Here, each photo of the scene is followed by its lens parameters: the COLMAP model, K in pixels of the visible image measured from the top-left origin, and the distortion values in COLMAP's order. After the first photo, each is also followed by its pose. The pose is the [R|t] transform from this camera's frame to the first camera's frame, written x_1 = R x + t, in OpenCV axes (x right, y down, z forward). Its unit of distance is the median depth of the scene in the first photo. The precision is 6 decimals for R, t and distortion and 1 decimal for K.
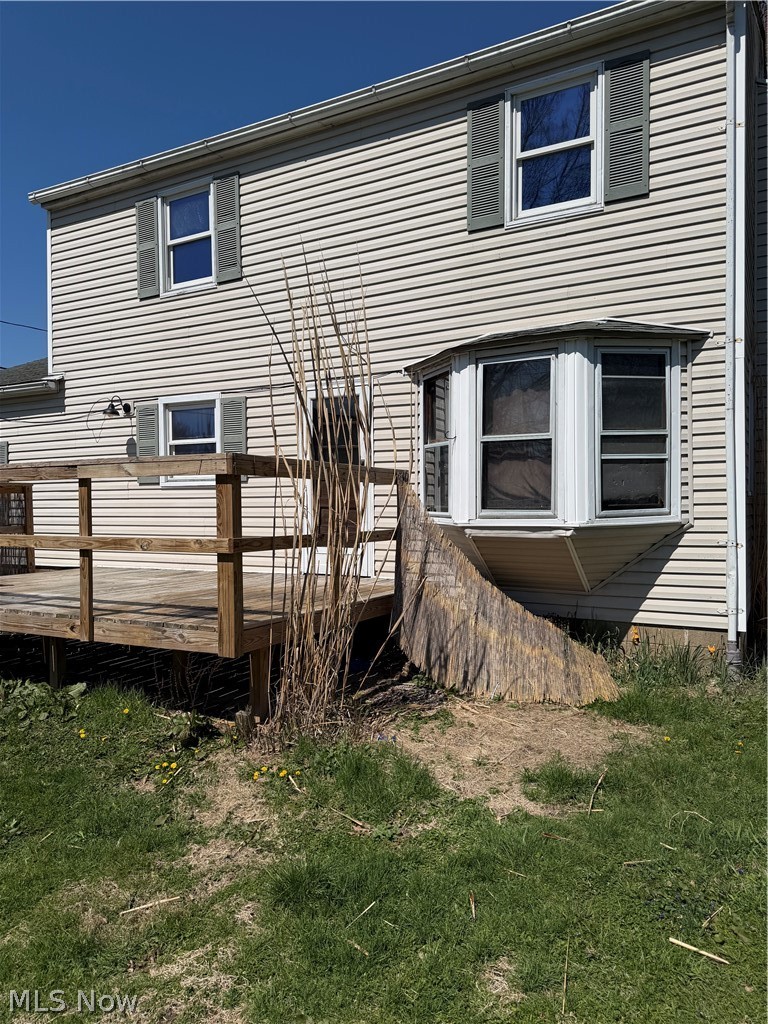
lens RADIAL K [[723.3, 0, 383.6], [0, 723.3, 508.9], [0, 0, 1]] dist [0.036671, -0.051441]
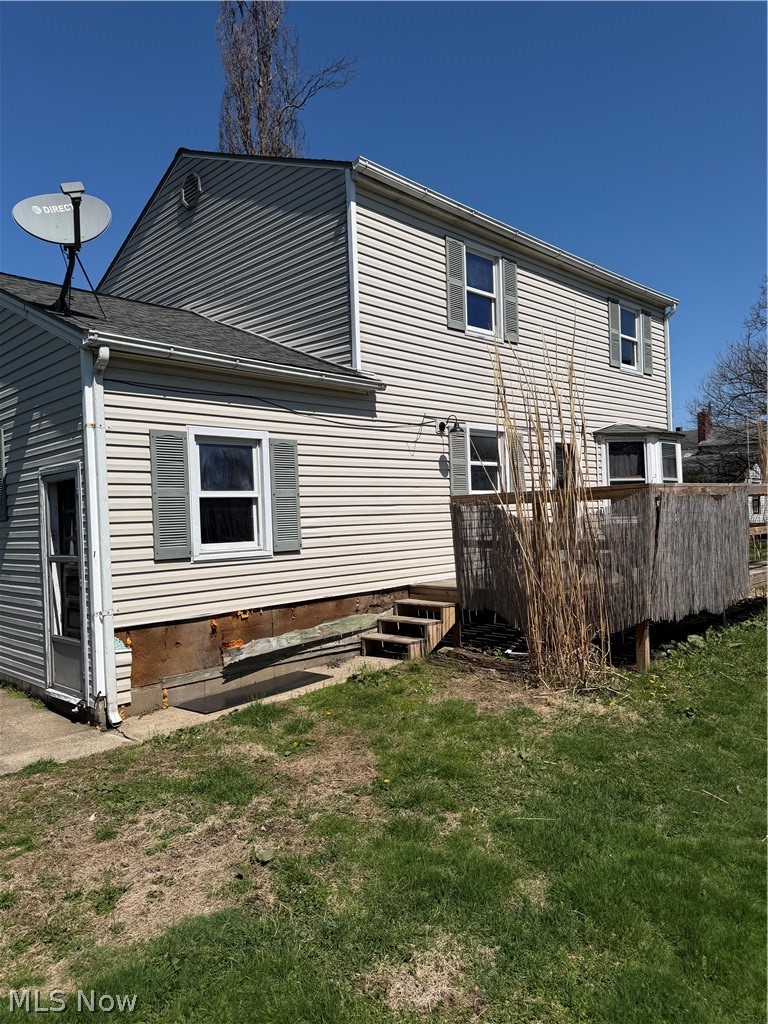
lens RADIAL K [[723.3, 0, 383.3], [0, 723.3, 516.9], [0, 0, 1]] dist [0.036671, -0.051441]
pose [[0.269949, -0.006892, 0.962850, -1.409485], [0.042544, 0.999083, -0.004777, -0.008112], [-0.961934, 0.042253, 0.269995, 0.827156]]
